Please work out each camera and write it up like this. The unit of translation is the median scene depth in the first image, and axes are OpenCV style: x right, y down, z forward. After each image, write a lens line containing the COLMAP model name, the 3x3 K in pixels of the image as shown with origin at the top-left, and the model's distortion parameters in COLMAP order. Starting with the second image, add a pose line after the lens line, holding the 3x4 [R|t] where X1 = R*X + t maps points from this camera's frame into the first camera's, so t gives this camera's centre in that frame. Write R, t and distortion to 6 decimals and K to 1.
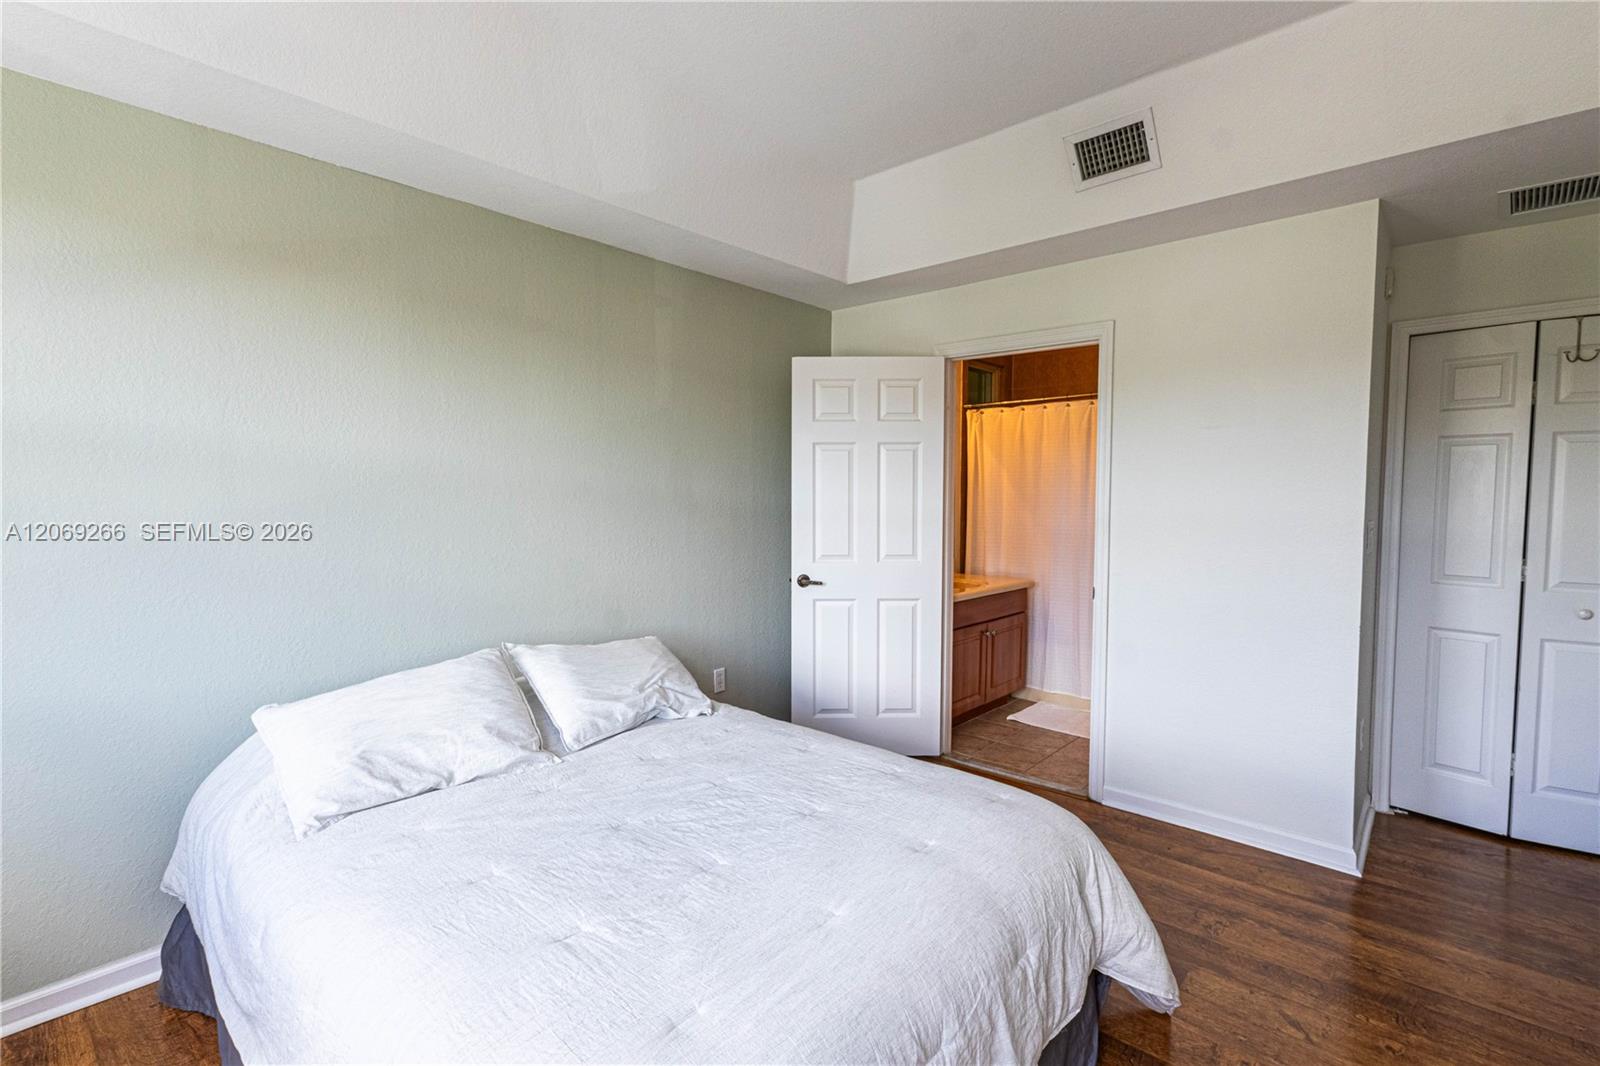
lens RADIAL K [[744.0, 0, 800.6], [0, 744.0, 536.2], [0, 0, 1]] dist [0.005850, -0.000452]
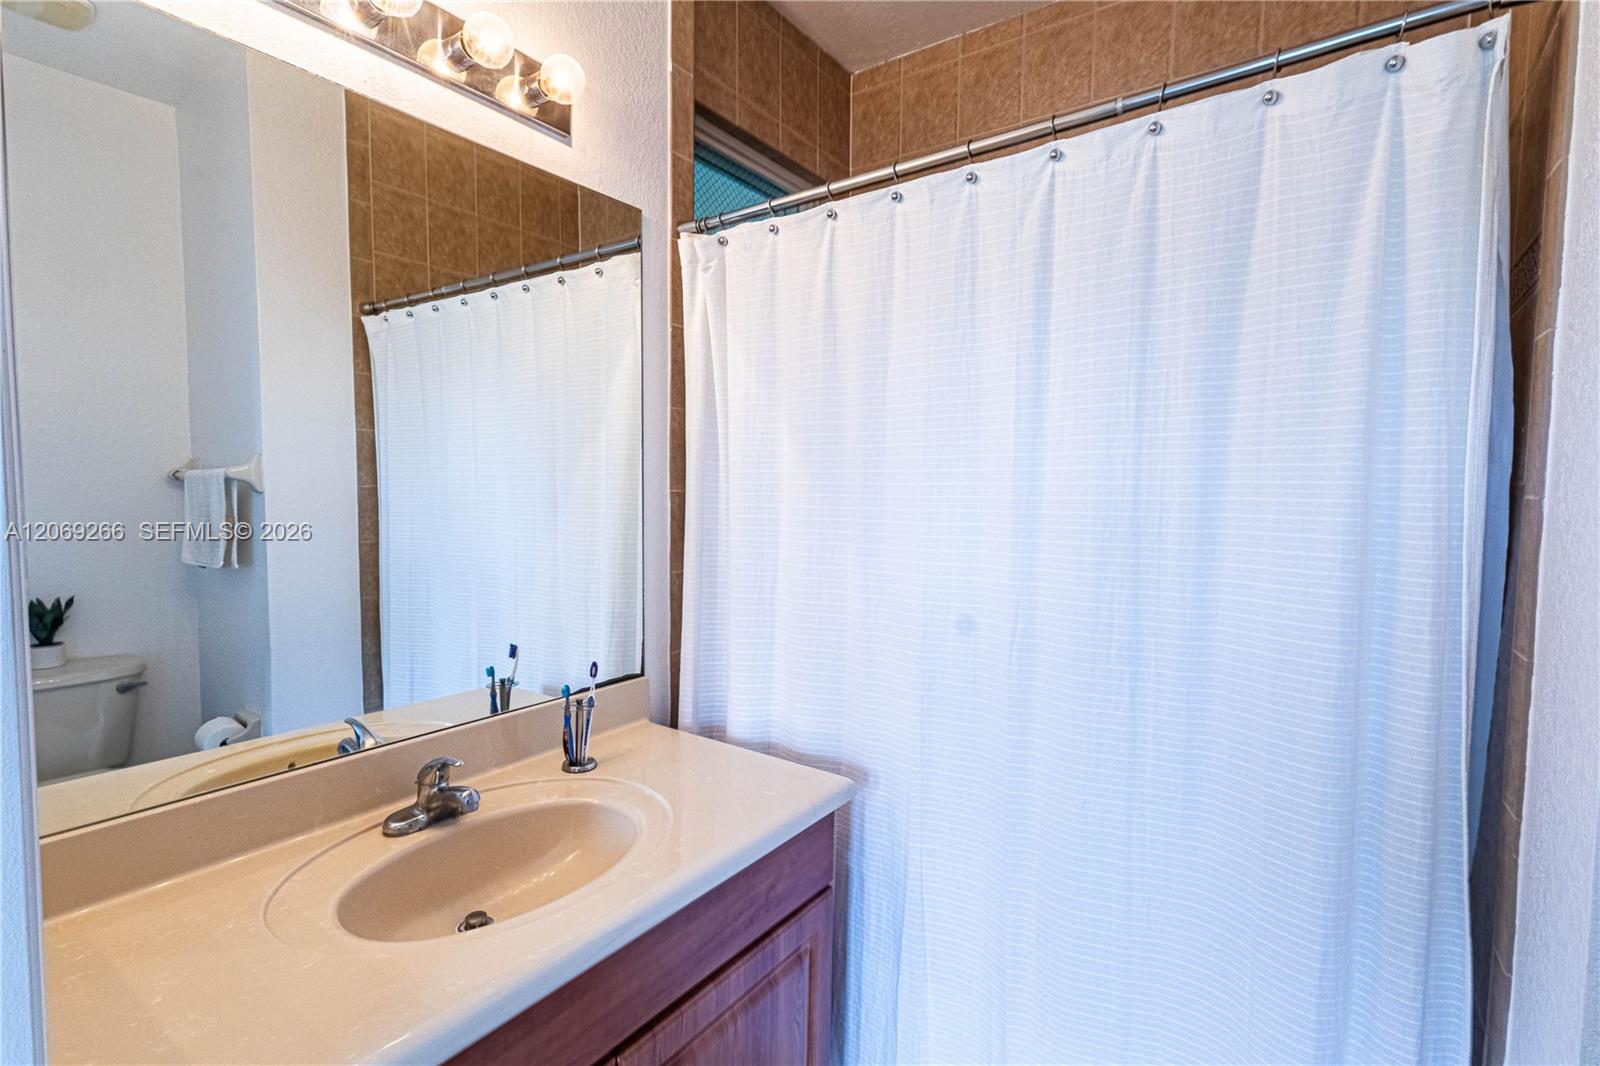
lens RADIAL K [[744.0, 0, 799.6], [0, 744.0, 535.8], [0, 0, 1]] dist [0.005850, -0.000452]
pose [[0.991397, 0.009702, 0.130533, 0.321239], [-0.008903, 0.999938, -0.006710, -0.044573], [-0.130589, 0.005490, 0.991421, 0.910565]]
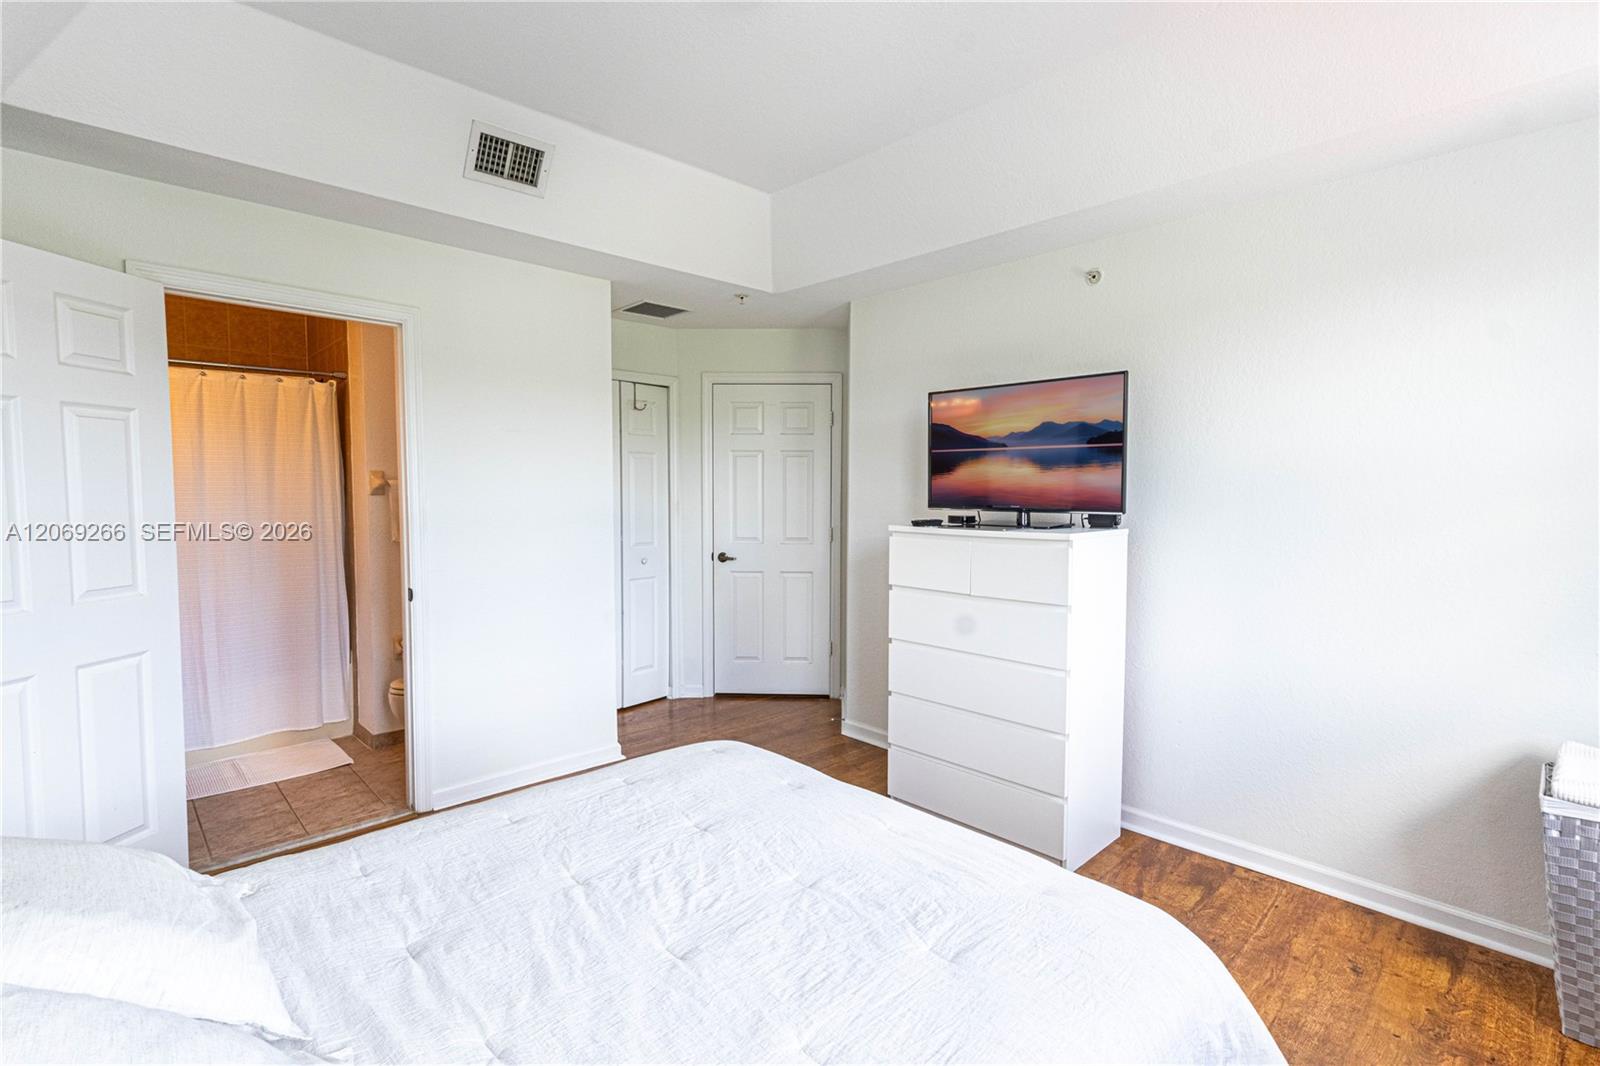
lens RADIAL K [[744.0, 0, 798.5], [0, 744.0, 532.2], [0, 0, 1]] dist [0.005850, -0.000452]
pose [[0.080961, -0.056561, 0.995111, -0.440815], [0.056226, 0.997058, 0.052097, -0.020645], [-0.995130, 0.051734, 0.083903, 0.383325]]
